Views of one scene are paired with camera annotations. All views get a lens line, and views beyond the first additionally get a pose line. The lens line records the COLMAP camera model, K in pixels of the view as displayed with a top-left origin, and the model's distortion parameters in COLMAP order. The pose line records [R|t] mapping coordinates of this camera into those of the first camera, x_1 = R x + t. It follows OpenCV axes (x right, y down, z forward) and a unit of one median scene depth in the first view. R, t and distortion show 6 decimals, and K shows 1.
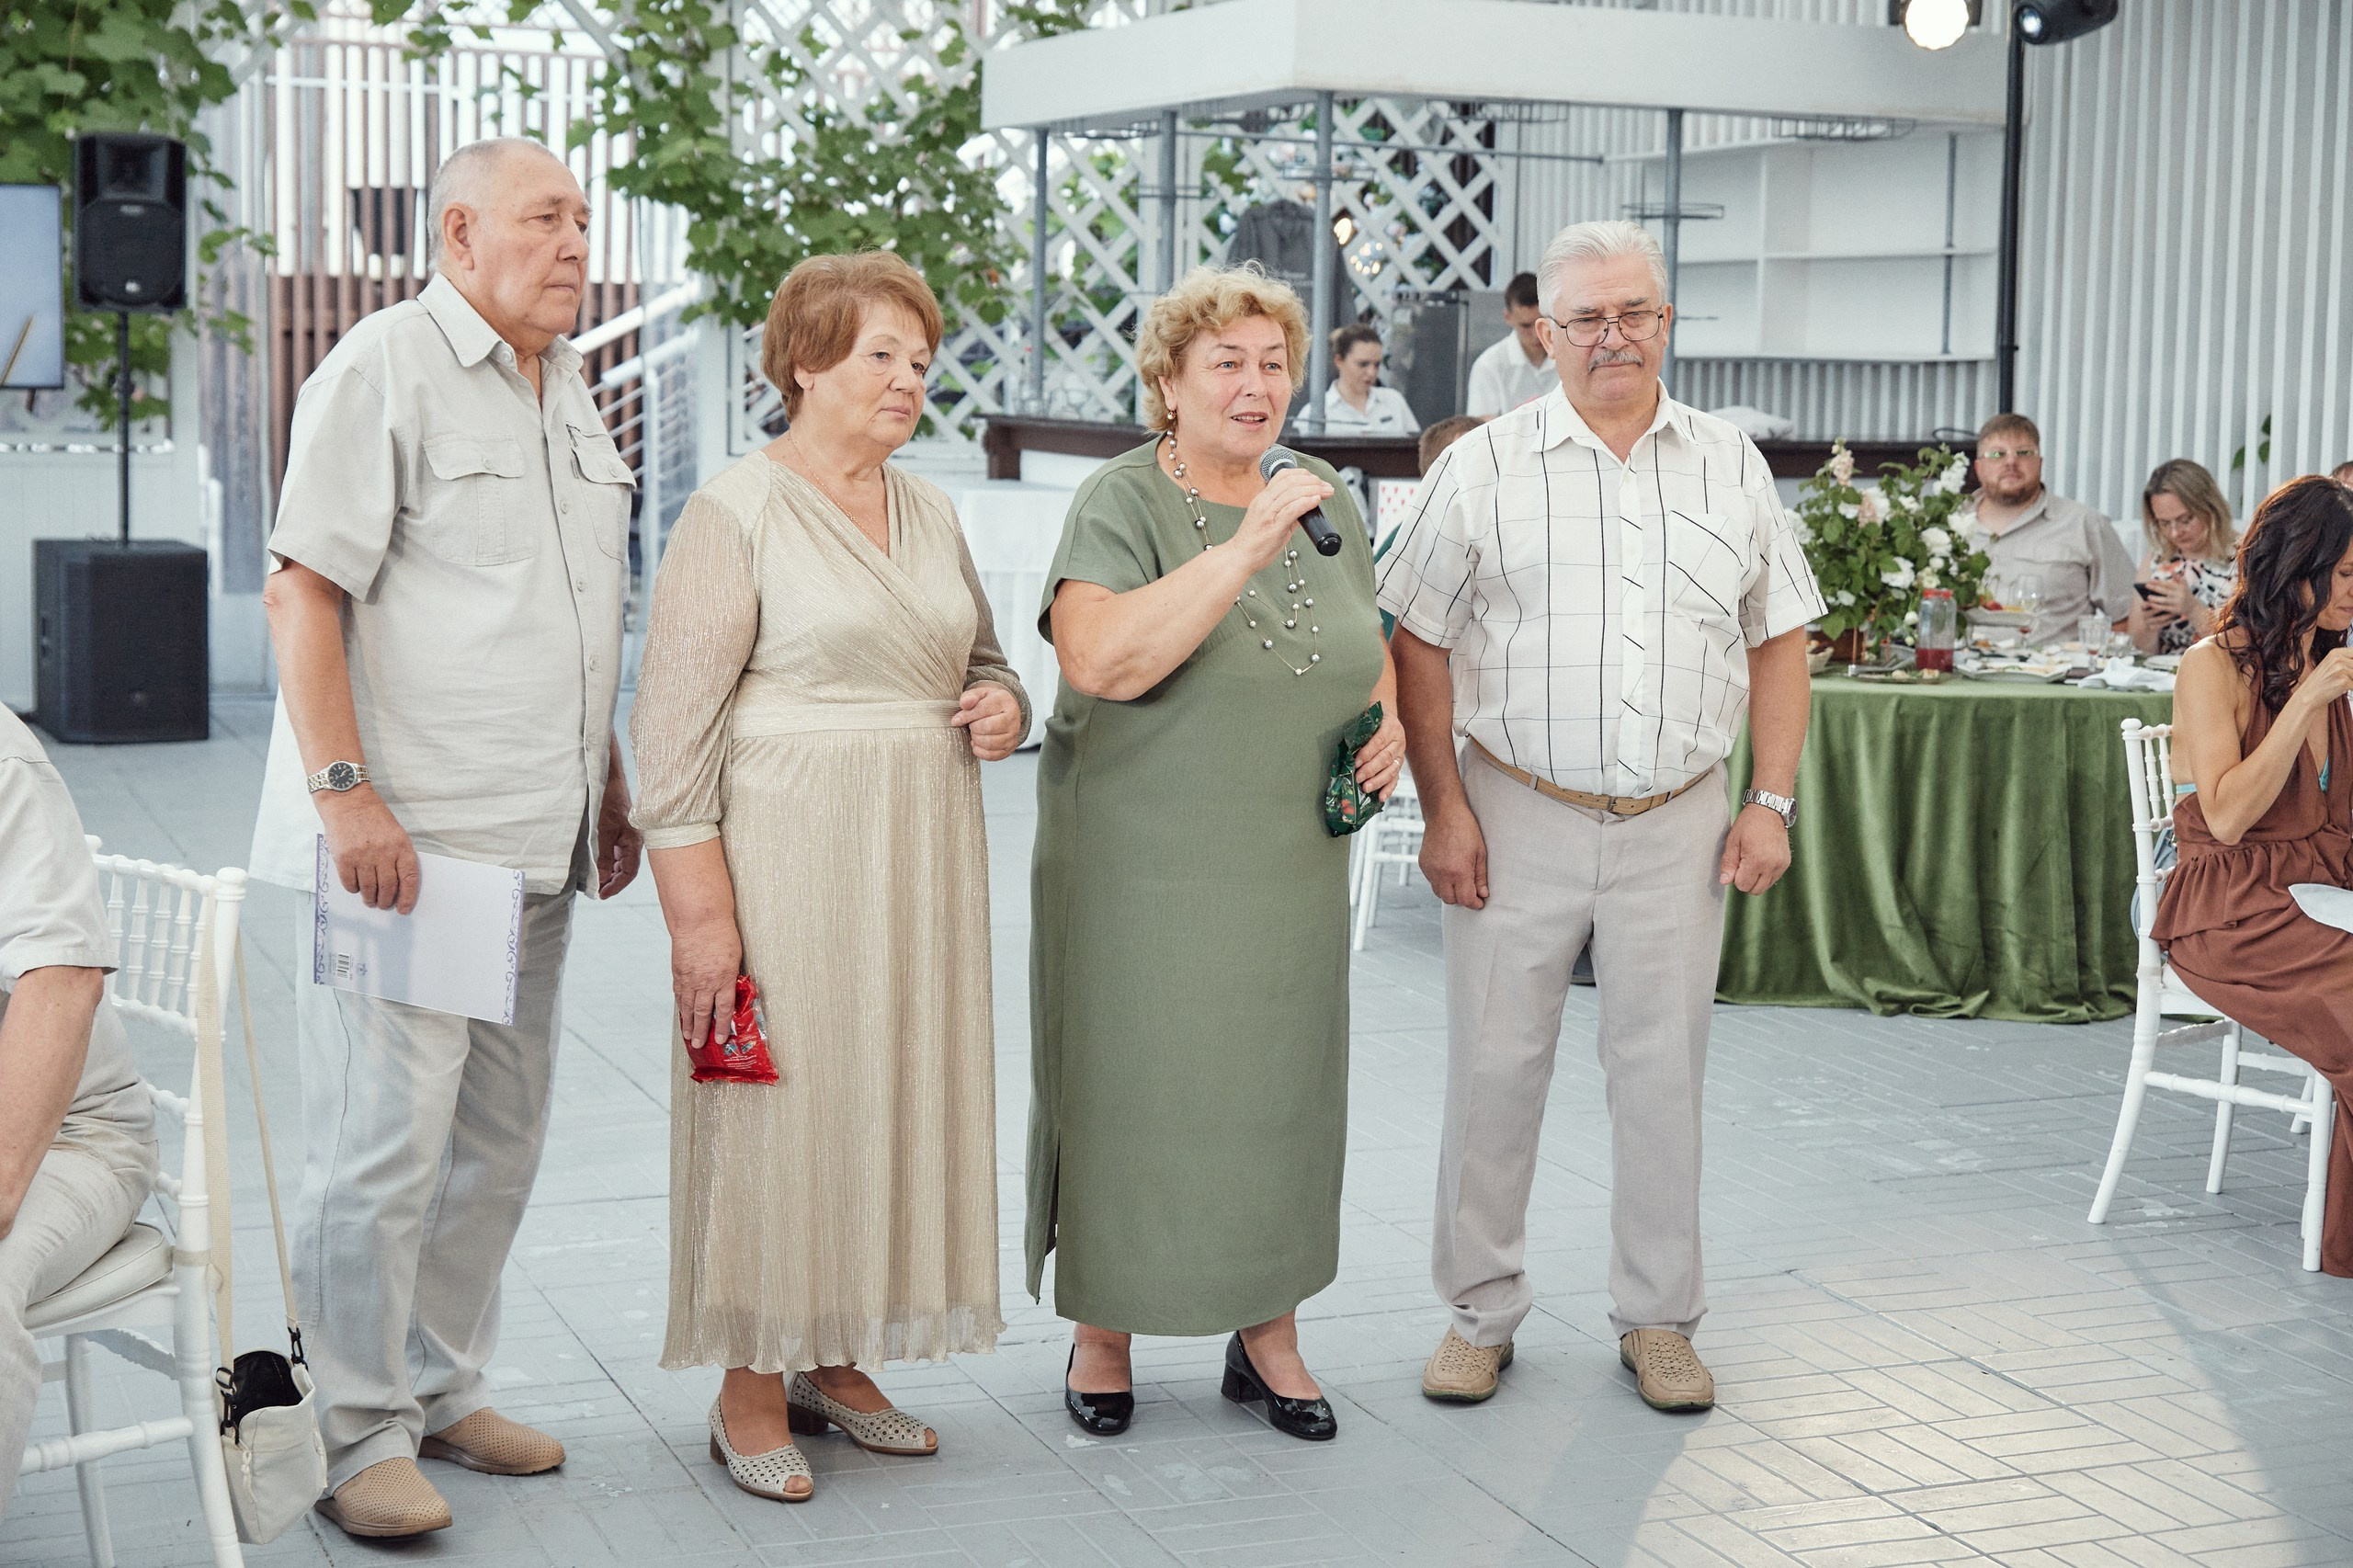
lens RADIAL K [[3550.3, 0, 1176.5], [0, 3550.3, 784.0], [0, 0, 1]] dist [0.033499, -0.095861]
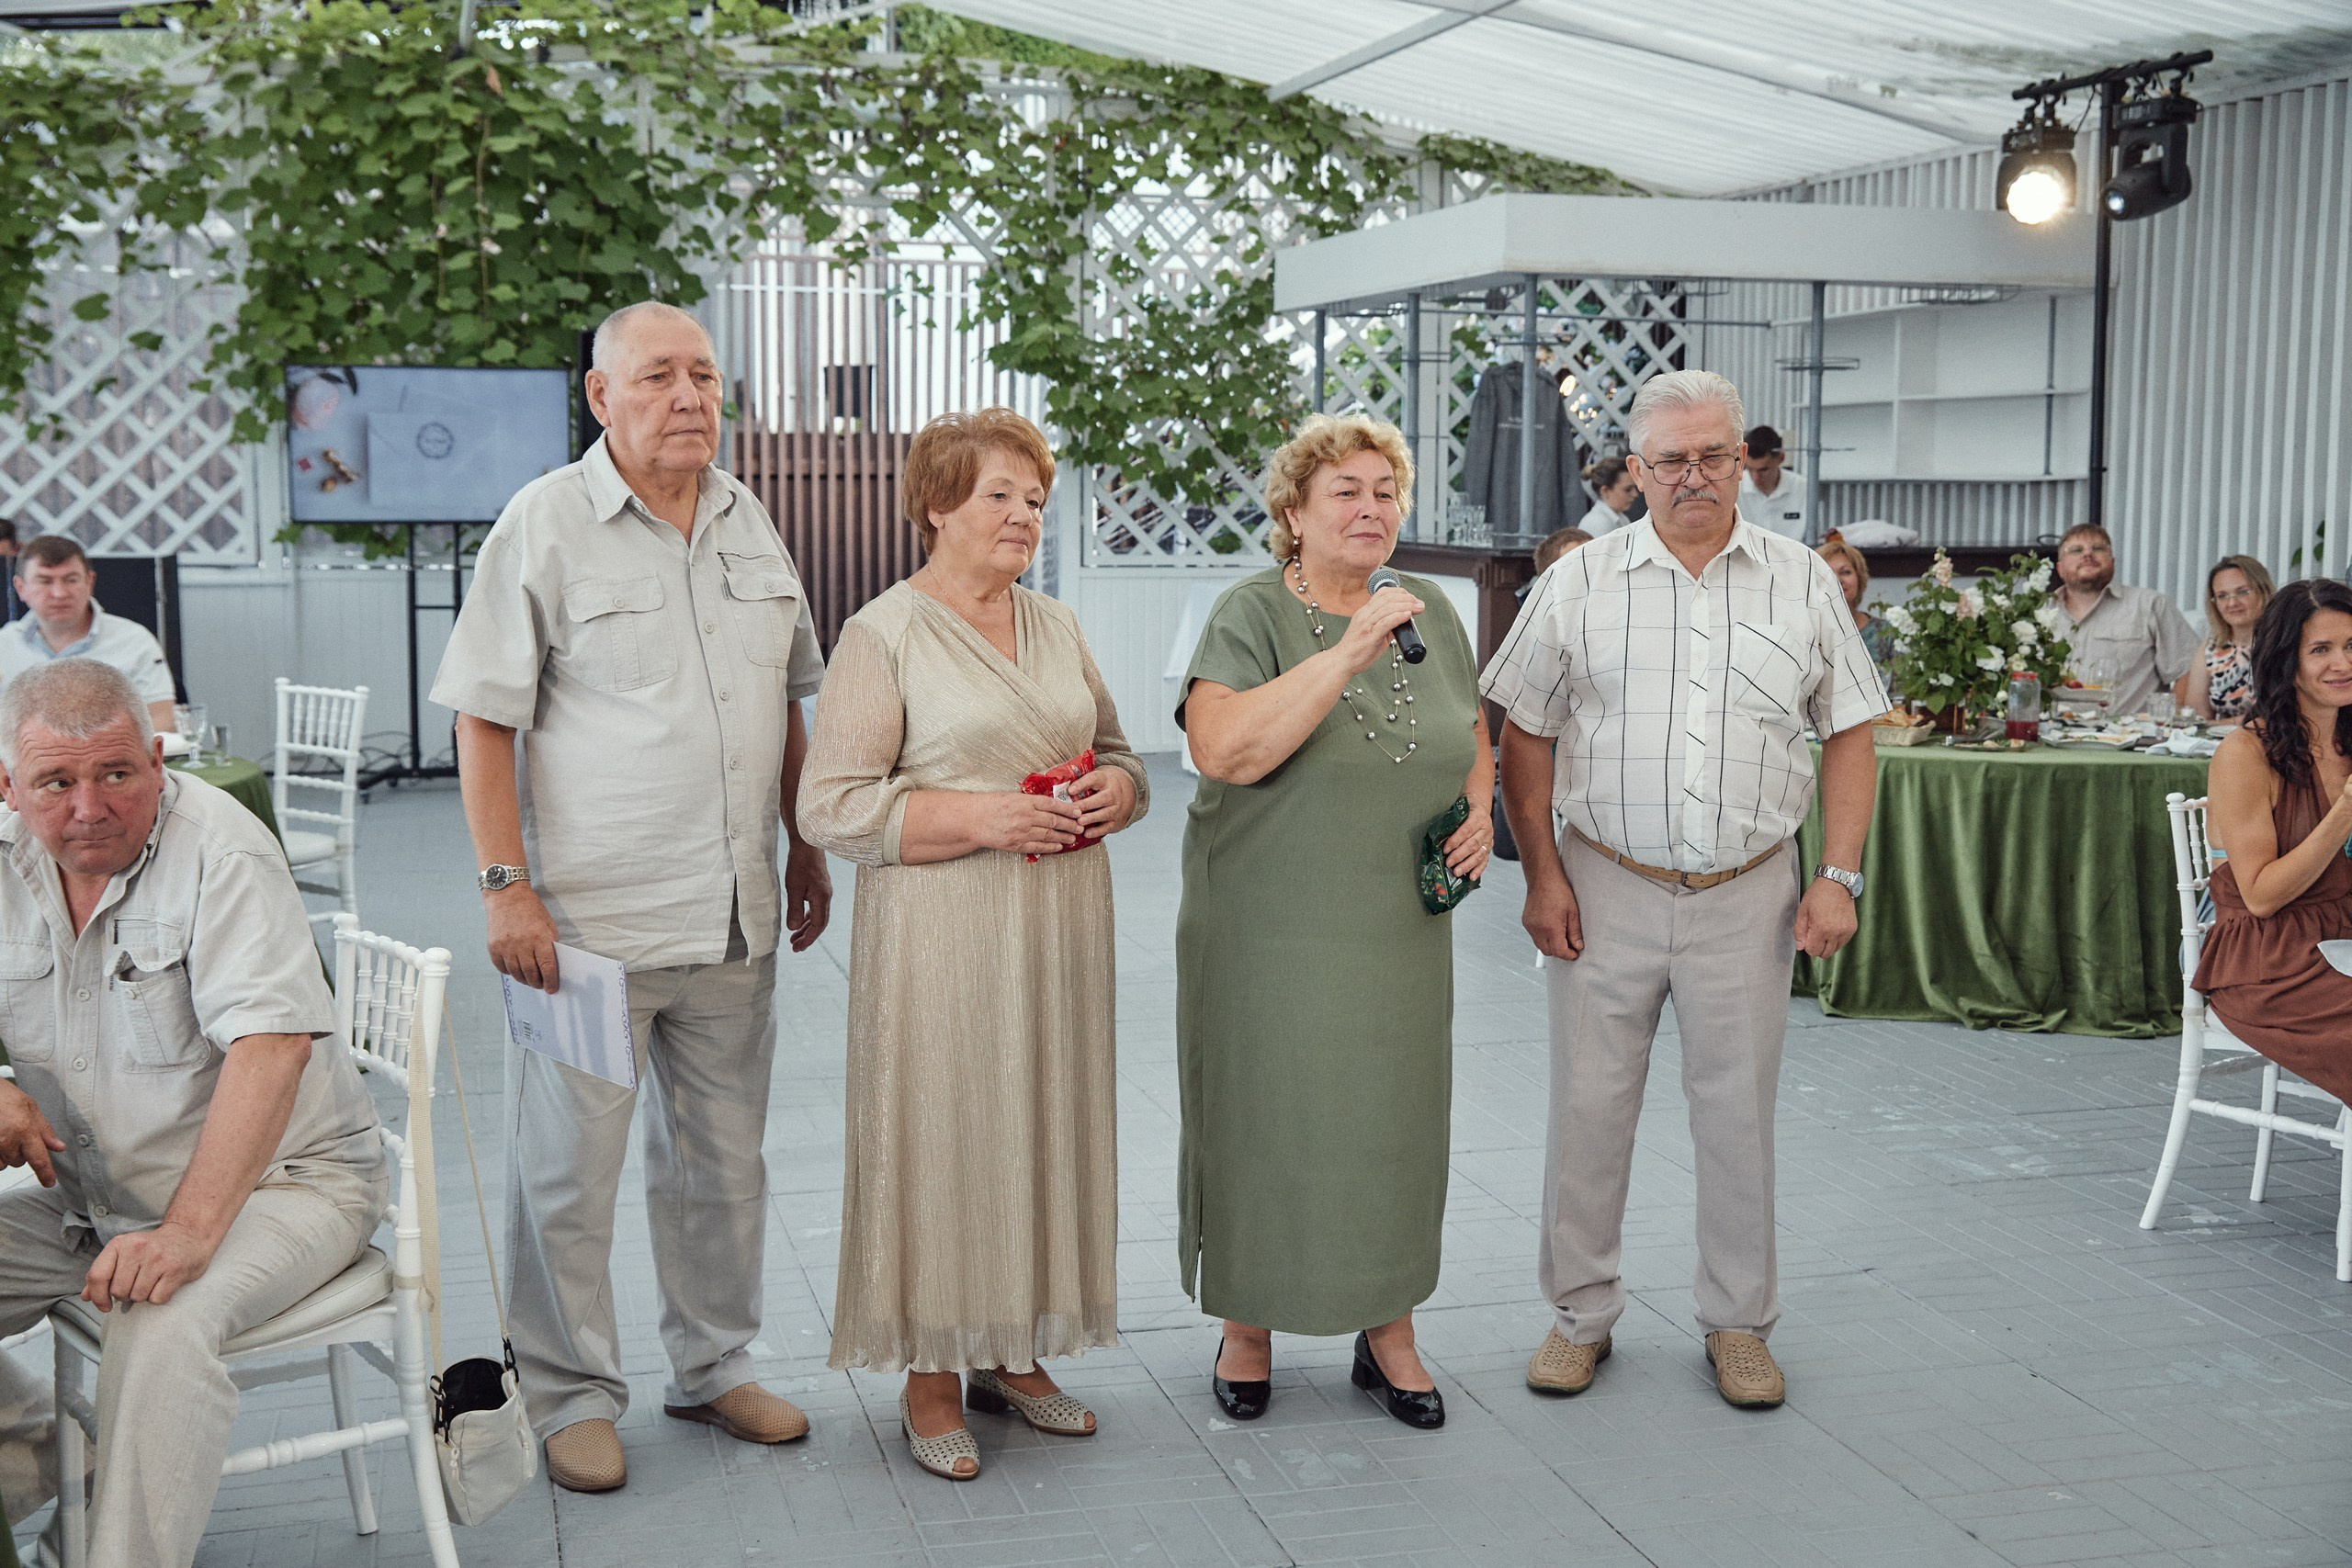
lens RADIAL K [[2624.9, 0, 1176.0], [0, 2624.9, 784.0], [0, 0, 1]] dist [-0.008360, 0.198543]
pose [[0.992772, -0.000634, -0.120016, 0.025973], [-0.000093, 0.999982, -0.006048, -0.008316], [0.120017, 0.006016, 0.992754, 0.060294]]
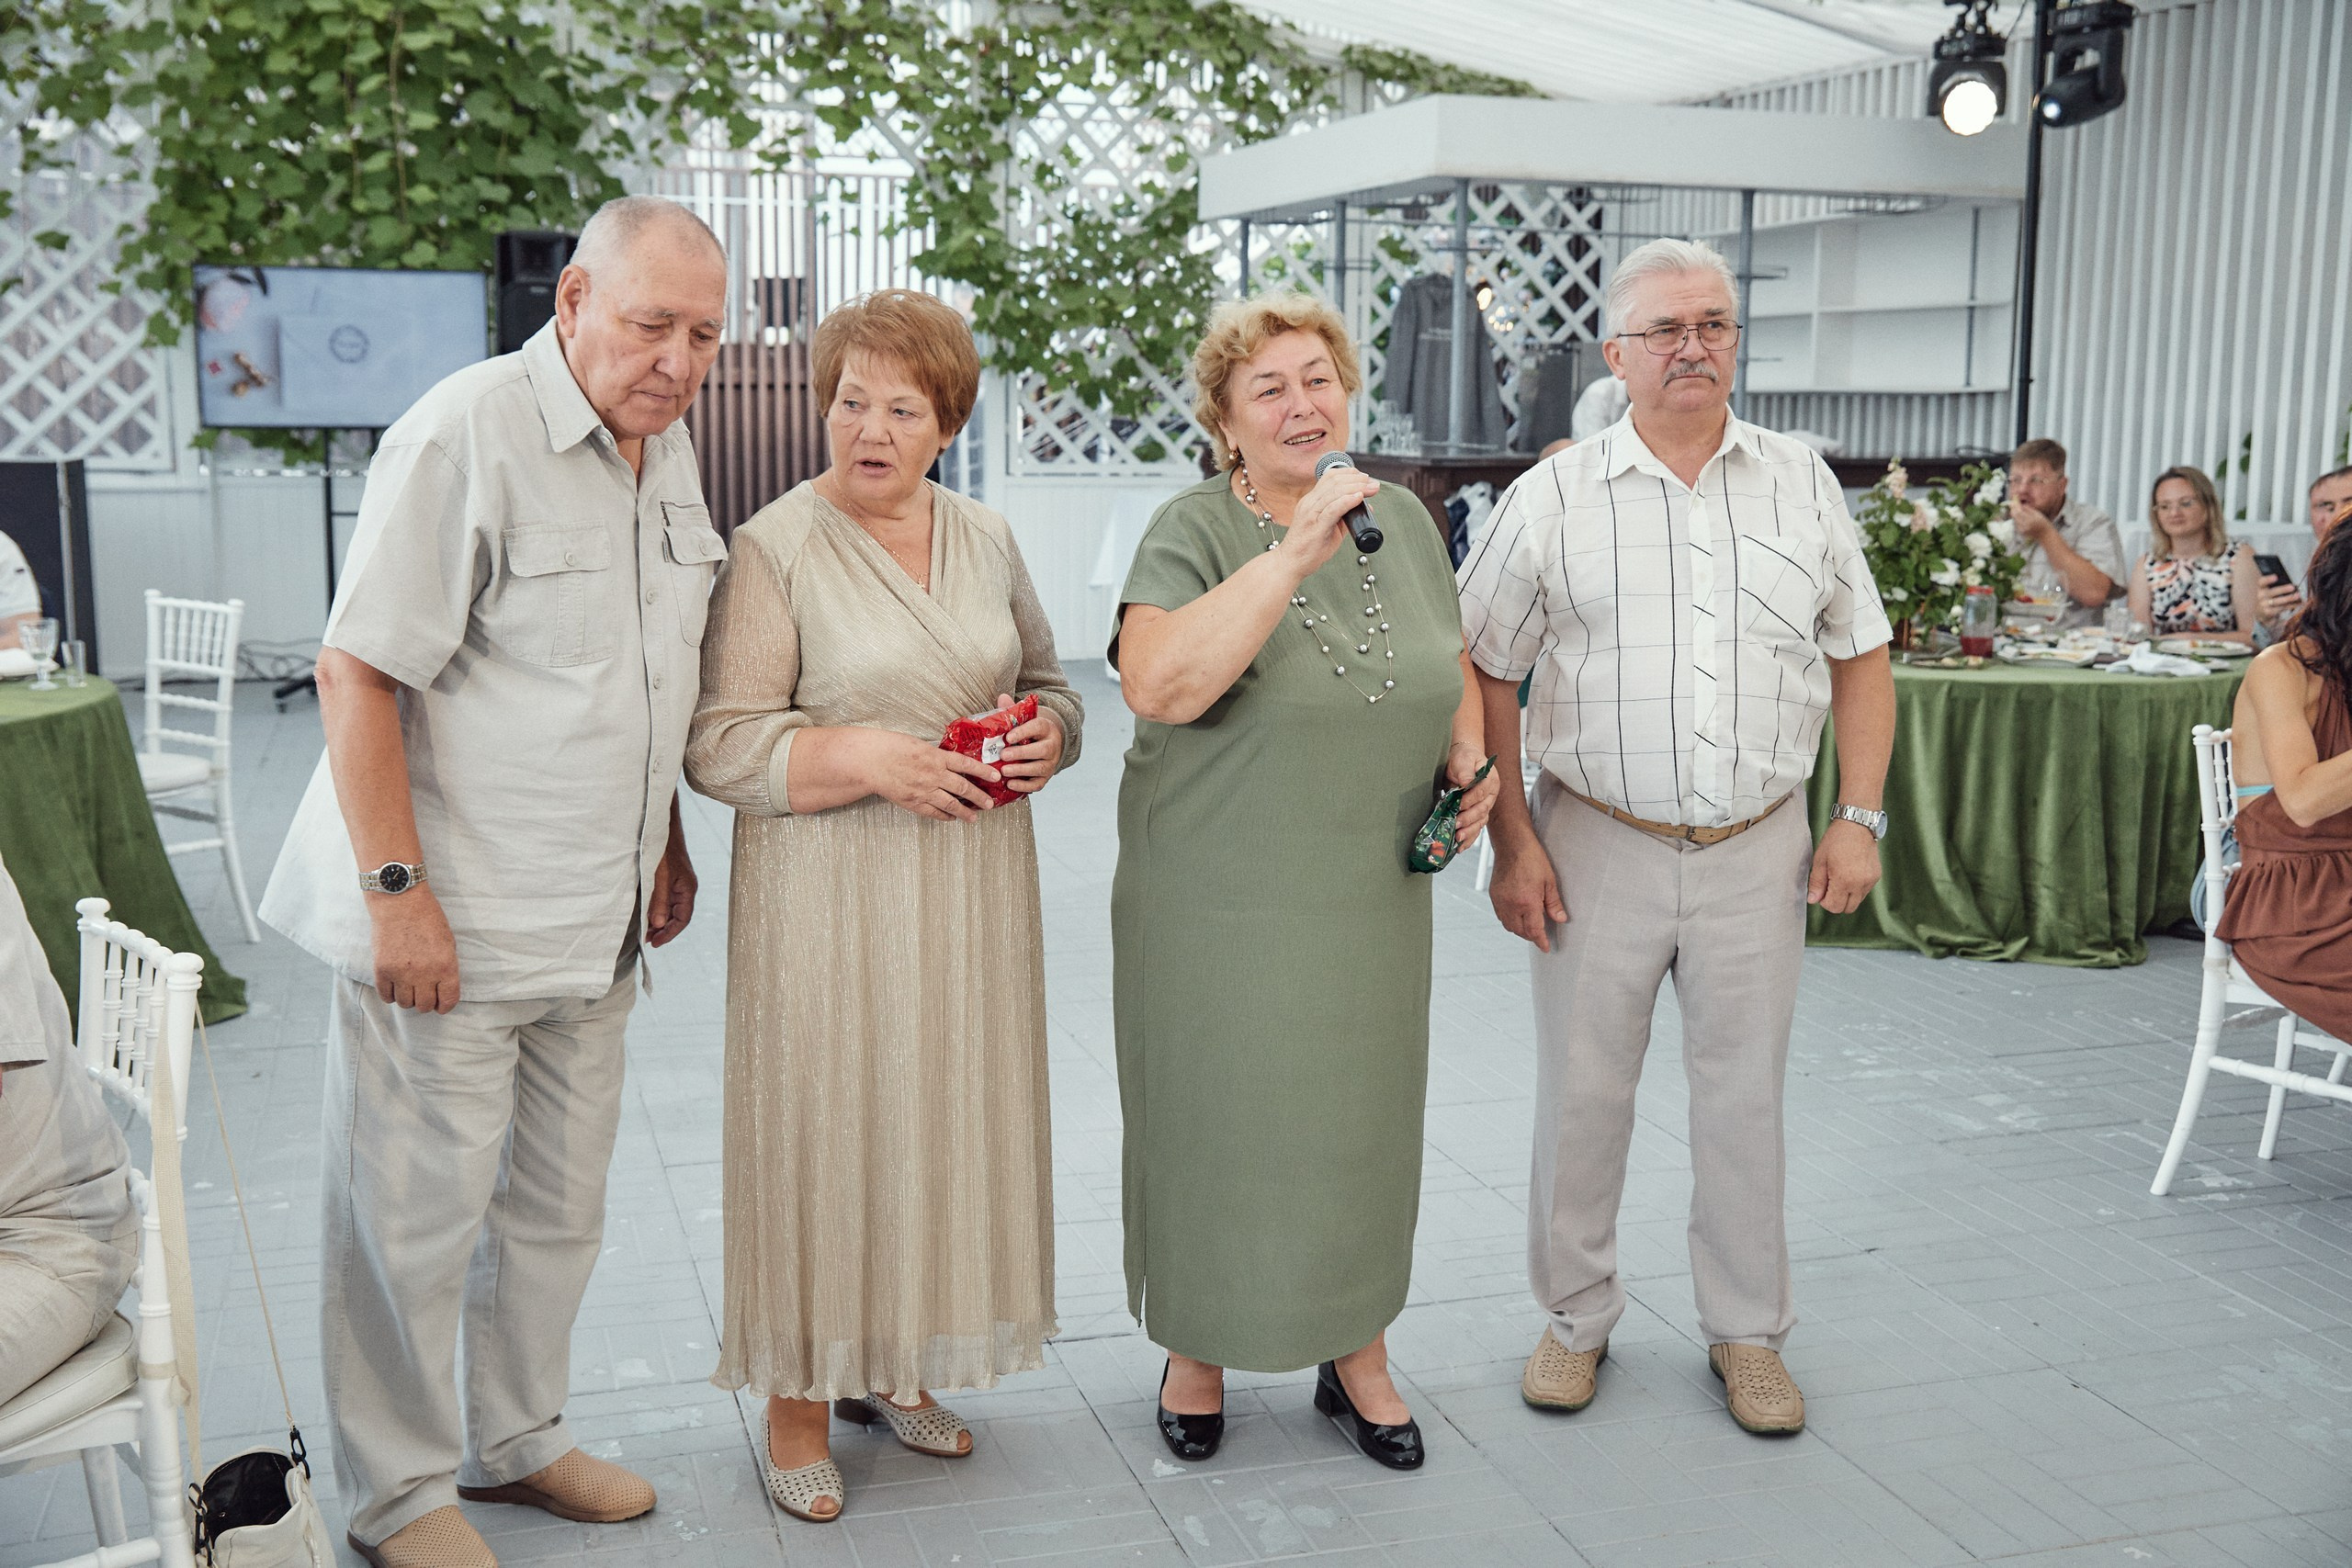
lens RADIAL K [[2397.5, 0, 1176.0], [0, 2397.5, 784.0], [0, 0, 1]] dist [-0.033362, 0.169924]
pose [[0.996241, 0.003761, -0.086544, 0.014037], [-0.000400, 0.999246, 0.038818, -0.014782], [0.086625, -0.038638, 0.995491, 0.139545]]
